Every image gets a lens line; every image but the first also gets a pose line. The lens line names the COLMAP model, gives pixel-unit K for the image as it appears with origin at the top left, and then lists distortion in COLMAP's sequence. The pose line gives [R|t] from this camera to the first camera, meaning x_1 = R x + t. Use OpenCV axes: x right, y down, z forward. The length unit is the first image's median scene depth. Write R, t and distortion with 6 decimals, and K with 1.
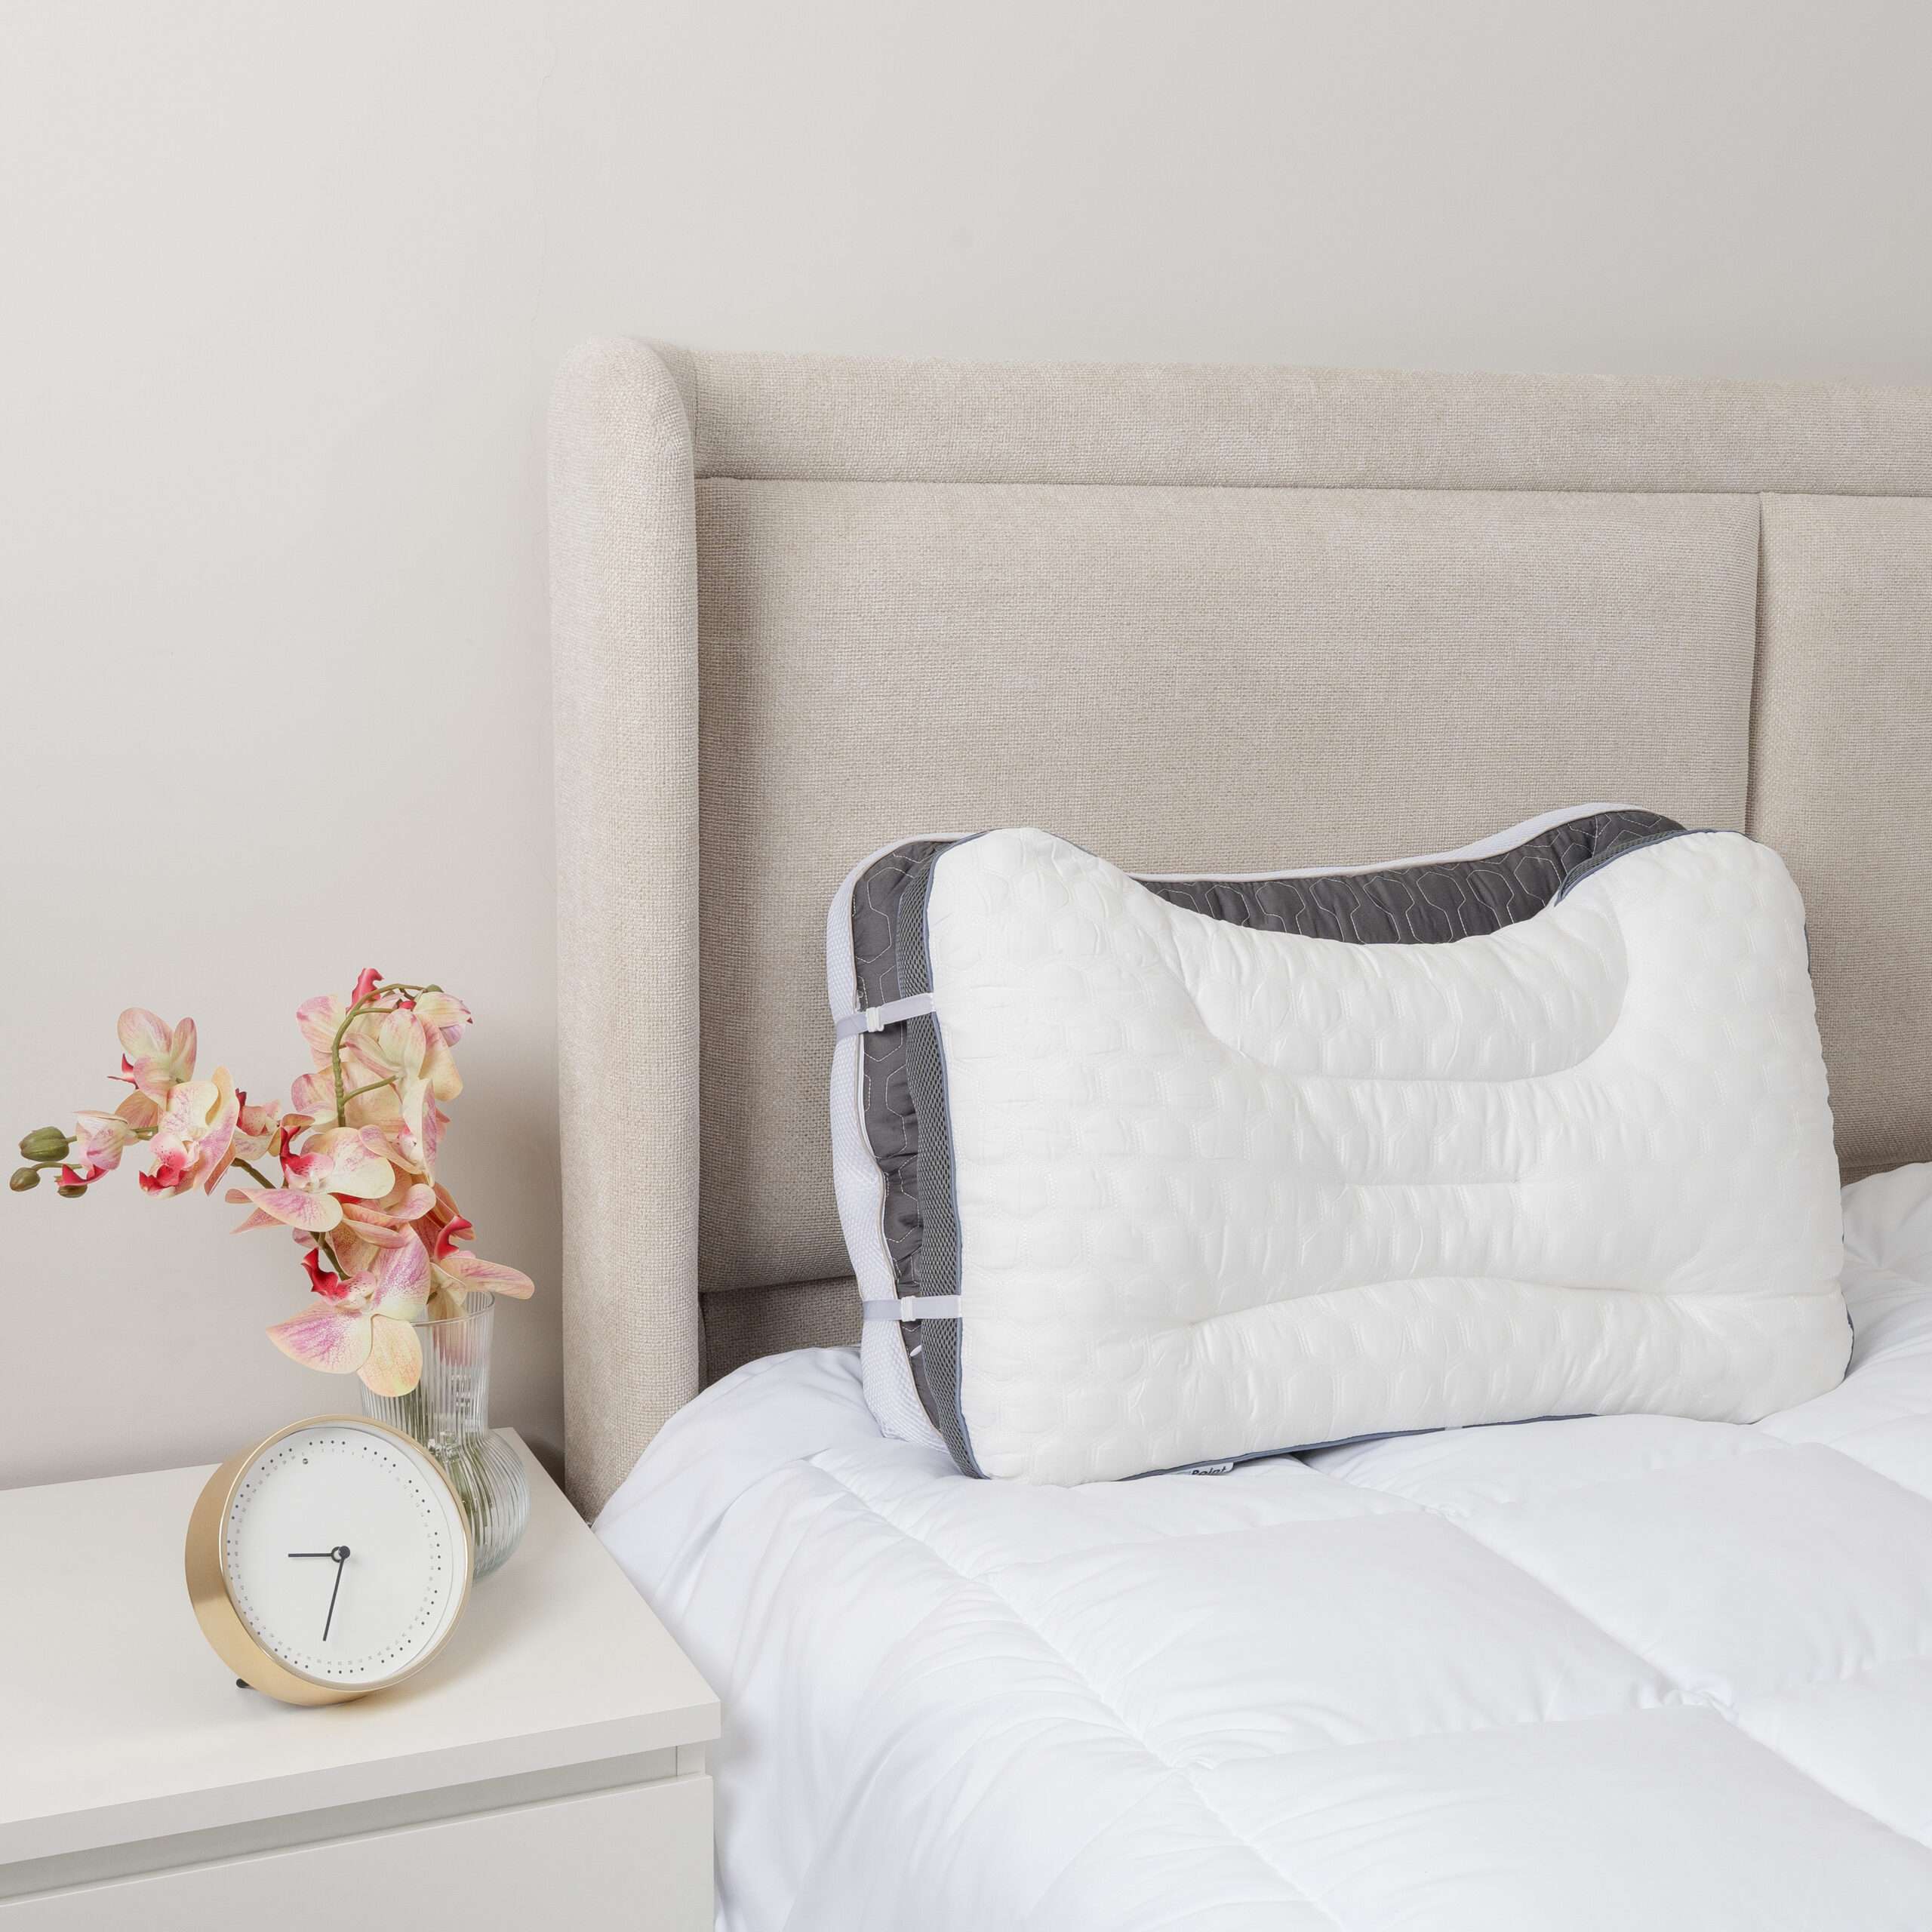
lens RADIAL K [[2872.3, 0, 1072.1], [0, 2872.3, 995.2], [0, 0, 1]] dist [0.001000, 0.000000]
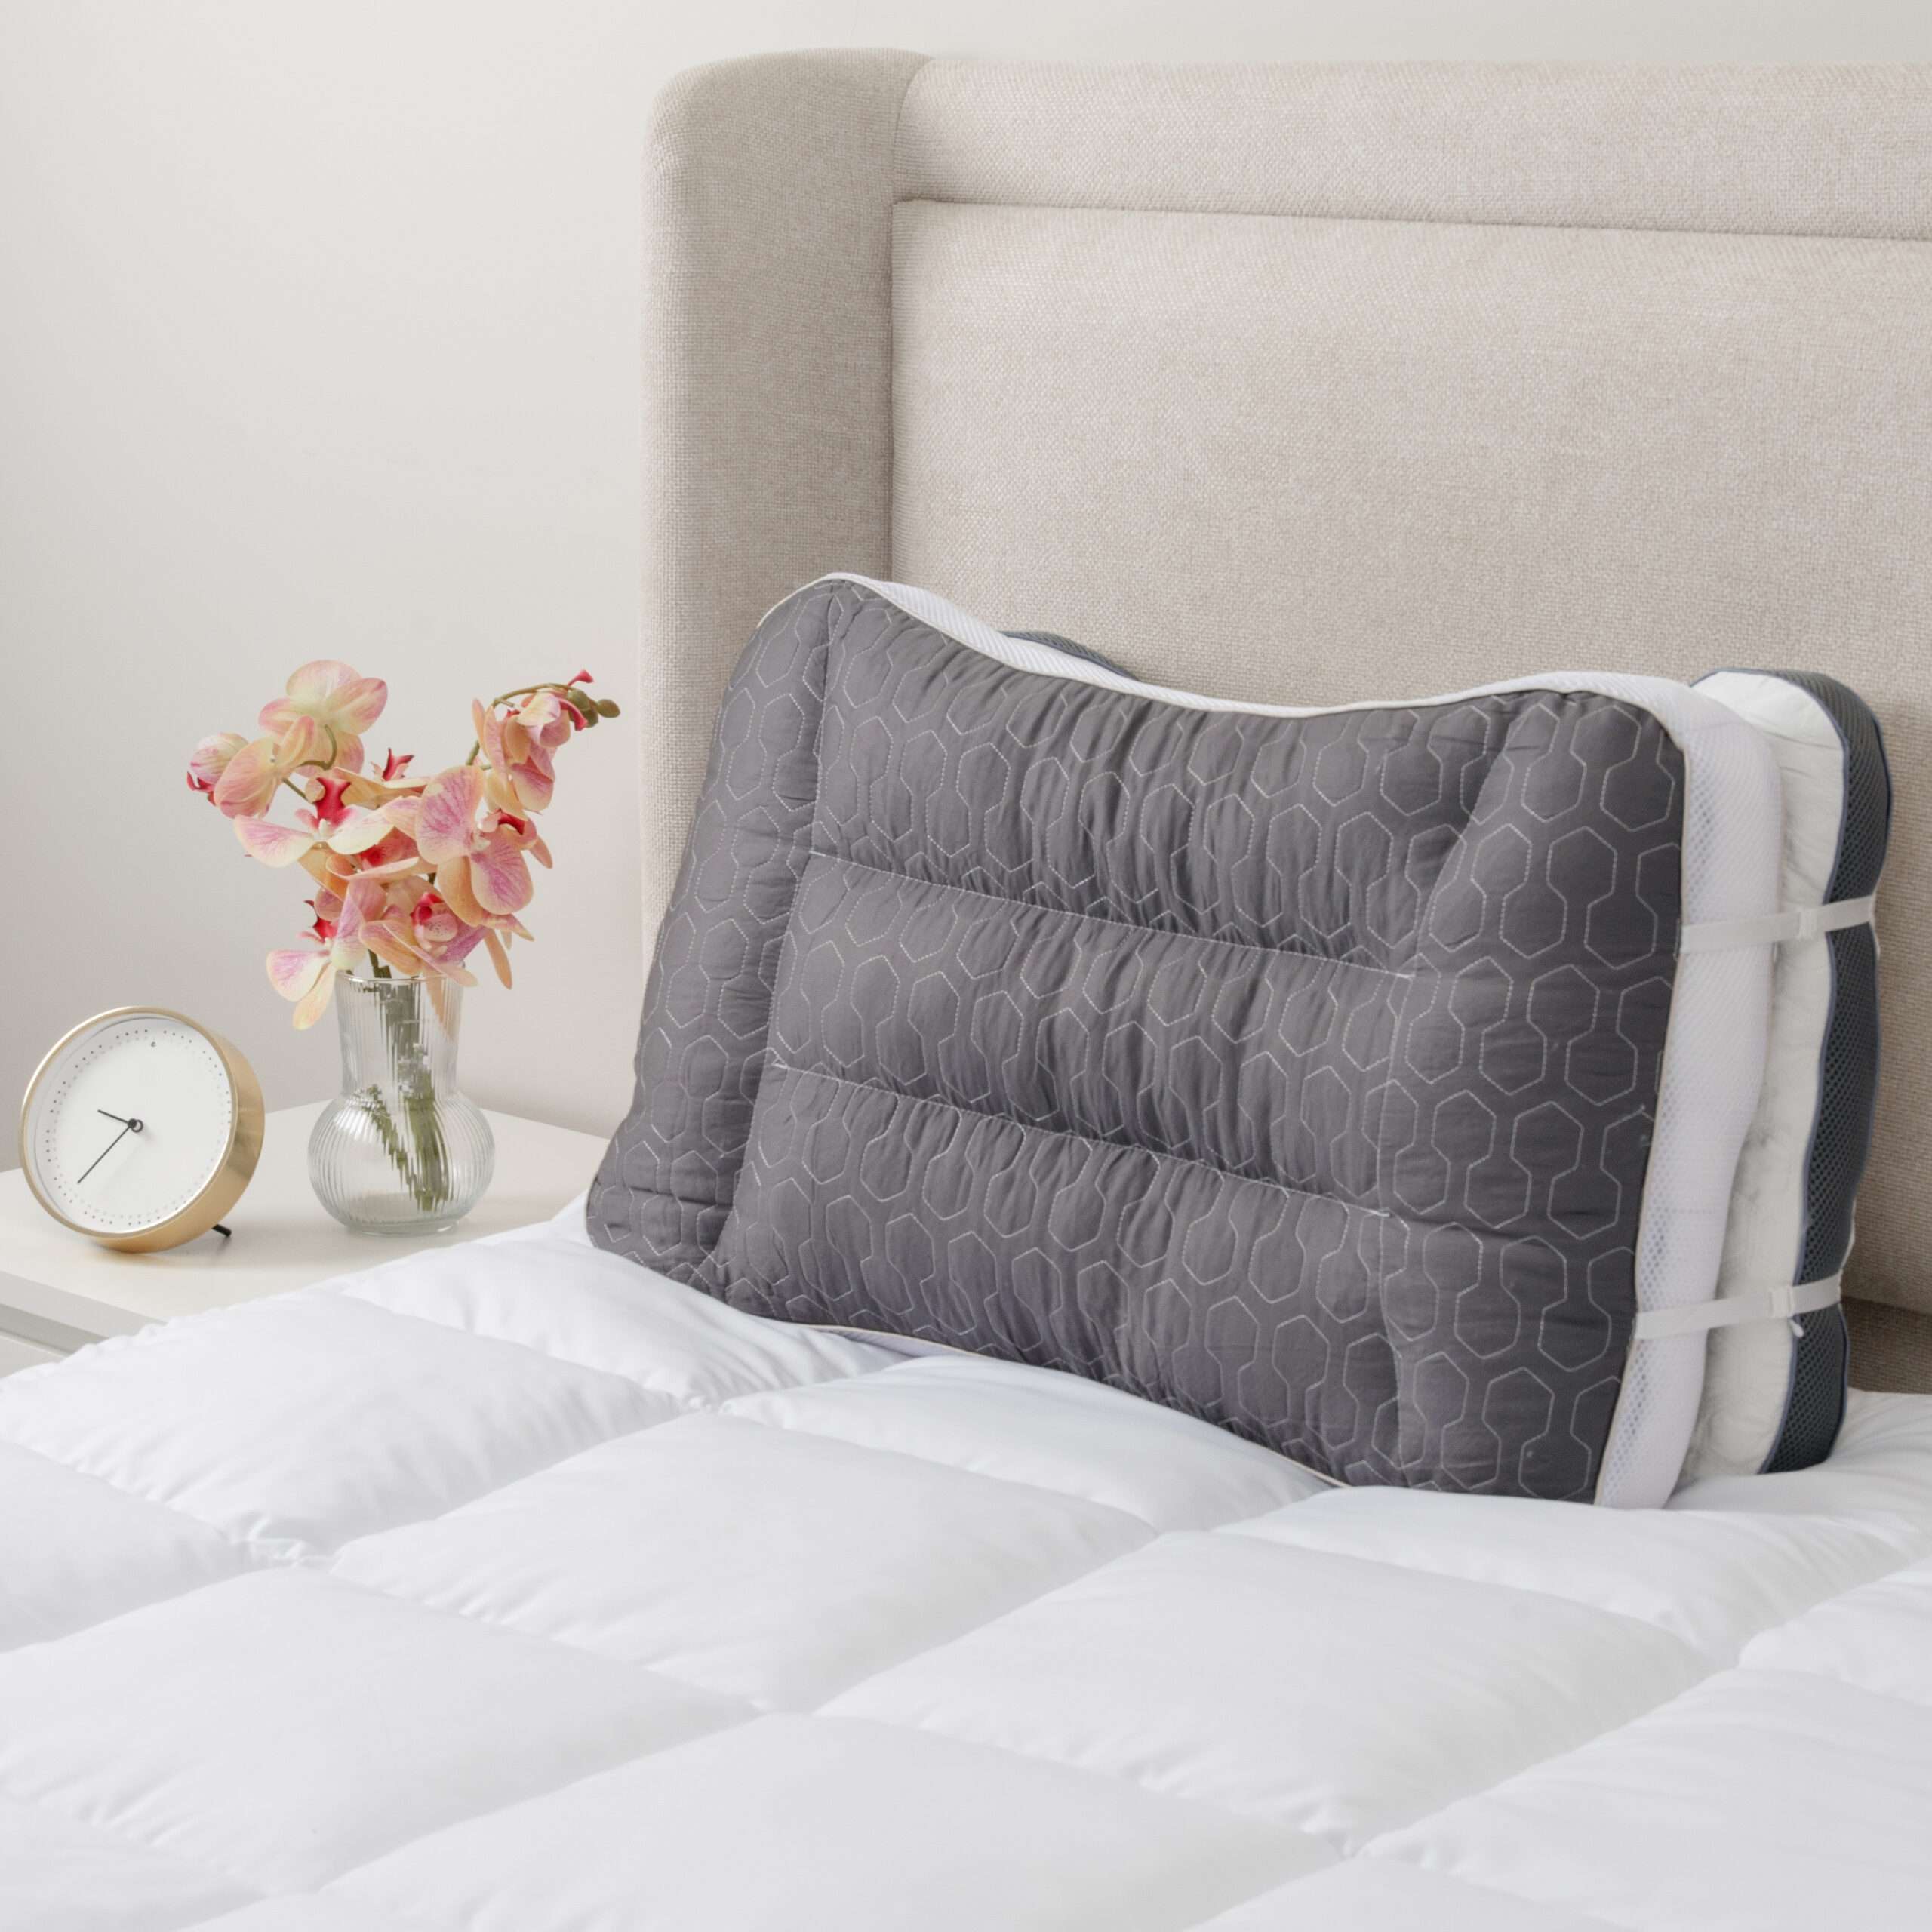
lens RADIAL K [[4294.8, 0, 966.9], [0, 4294.8, 992.2], [0, 0, 1]] dist [0.013695, 0.000000]
pose [[0.405004, 0.179057, -0.896610, 1.192371], [-0.171554, 0.978102, 0.117839, -0.099724], [0.898076, 0.106092, 0.426853, 0.467063]]
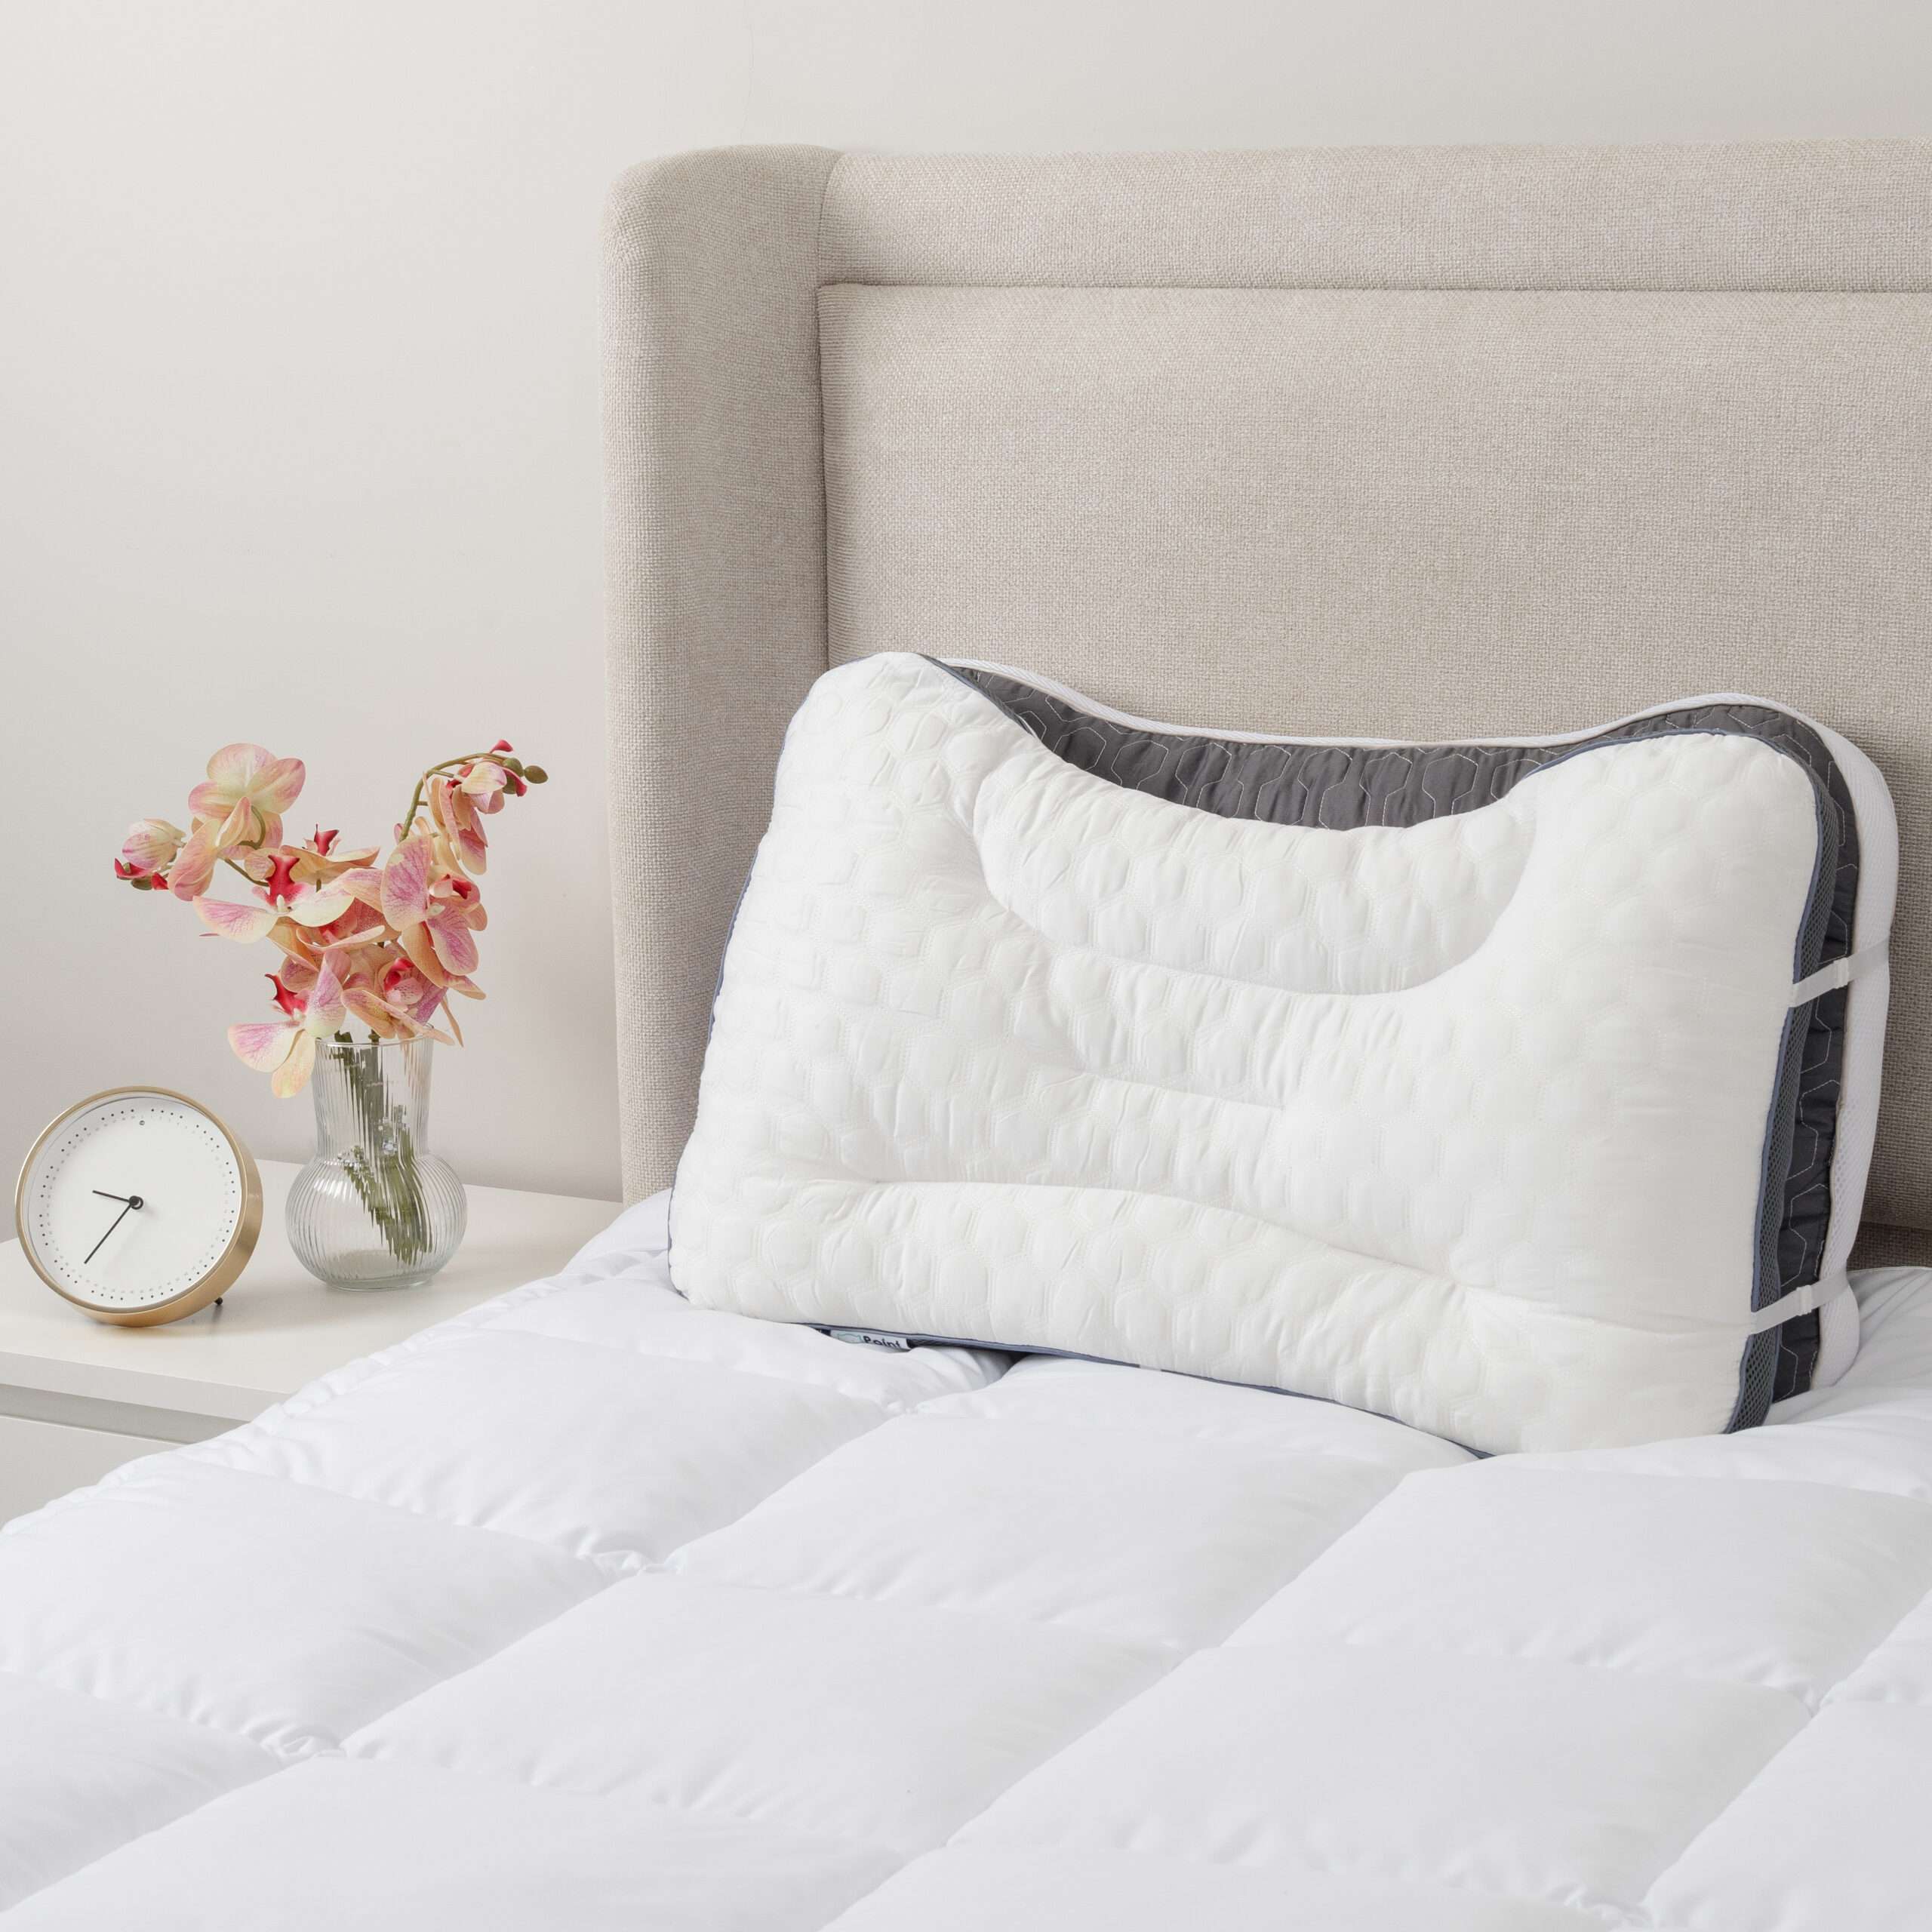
lens RADIAL K [[4129.5, 0, 1039.3], [0, 4129.5, 1013.4], [0, 0, 1]] dist [0.017087, 0.000000]
pose [[0.626099, 0.132111, -0.768470, 1.072293], [-0.126419, 0.989702, 0.067146, -0.036874], [0.769427, 0.055109, 0.636353, 0.165980]]
